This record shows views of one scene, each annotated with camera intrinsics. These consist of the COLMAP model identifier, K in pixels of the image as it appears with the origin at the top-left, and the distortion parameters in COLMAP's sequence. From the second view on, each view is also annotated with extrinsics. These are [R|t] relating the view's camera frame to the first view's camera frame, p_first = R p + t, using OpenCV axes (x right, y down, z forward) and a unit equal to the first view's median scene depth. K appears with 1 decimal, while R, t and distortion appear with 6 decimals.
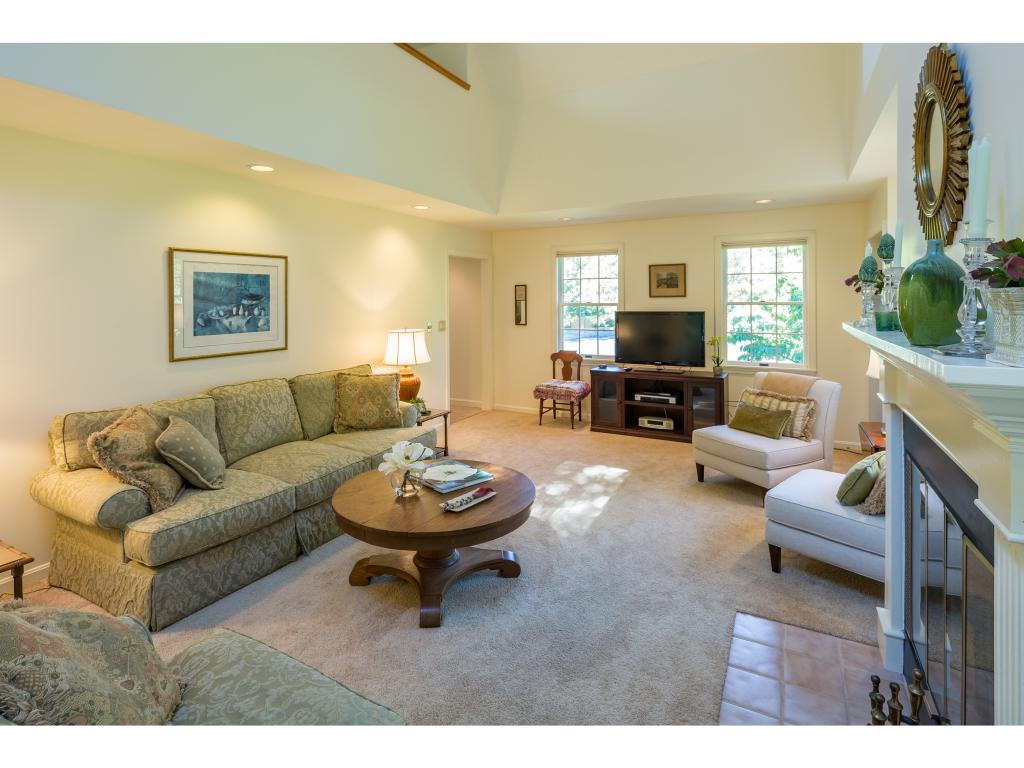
lens RADIAL K [[512.1, 0, 511.7], [0, 512.1, 300.6], [0, 0, 1]] dist [-0.001400, -0.000185]
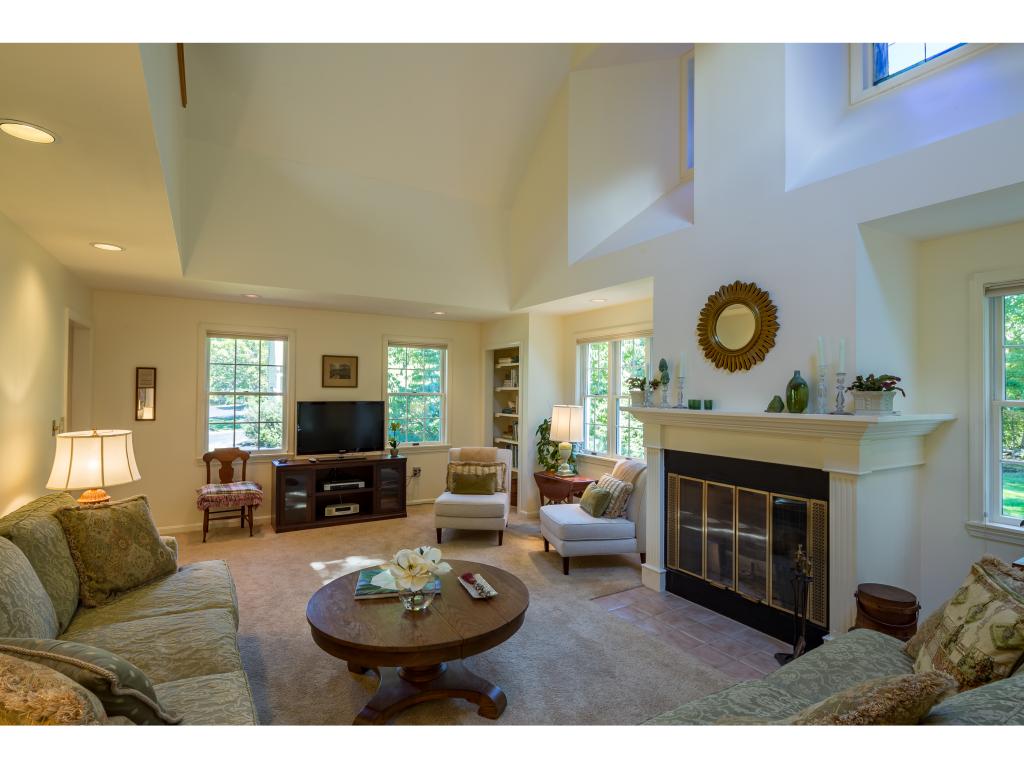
lens RADIAL K [[498.2, 0, 507.1], [0, 498.2, 383.7], [0, 0, 1]] dist [-0.034279, 0.000167]
pose [[0.502423, 0.024543, 0.864274, -0.411509], [-0.010653, 0.999697, -0.022195, 0.004303], [-0.864557, 0.001944, 0.502532, 0.208453]]
